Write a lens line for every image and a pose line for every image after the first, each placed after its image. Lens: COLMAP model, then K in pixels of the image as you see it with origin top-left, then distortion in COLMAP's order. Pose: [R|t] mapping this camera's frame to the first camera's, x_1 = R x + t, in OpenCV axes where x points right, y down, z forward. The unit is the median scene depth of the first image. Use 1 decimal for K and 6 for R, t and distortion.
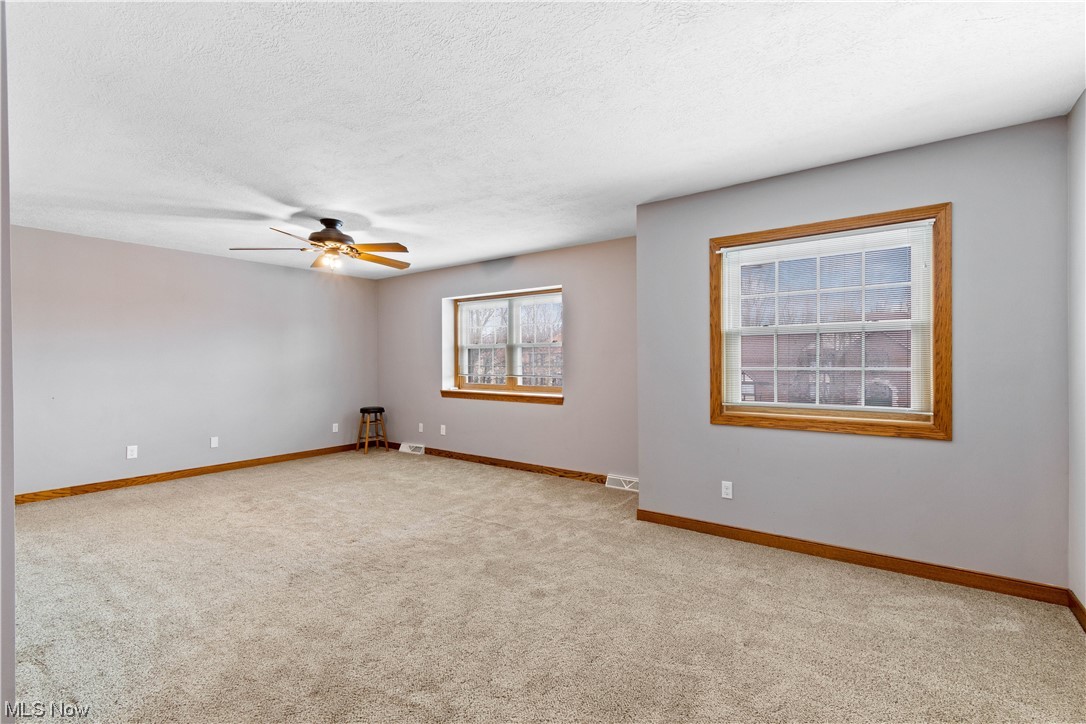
lens RADIAL K [[486.0, 0, 551.3], [0, 486.0, 360.6], [0, 0, 1]] dist [0.002258, 0.000602]
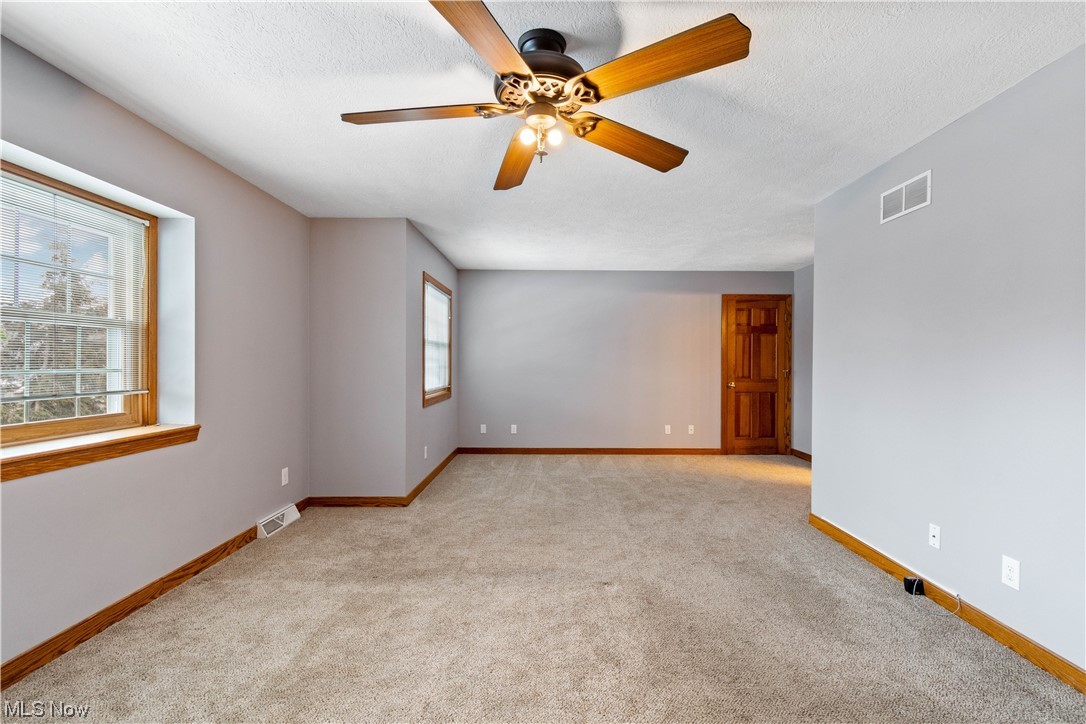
lens RADIAL K [[486.0, 0, 551.3], [0, 486.0, 360.6], [0, 0, 1]] dist [0.002258, 0.000602]
pose [[-0.589408, 0.010281, 0.807770, -0.717959], [-0.000890, 0.999910, -0.013376, 0.011421], [-0.807835, -0.008603, -0.589346, 1.109213]]
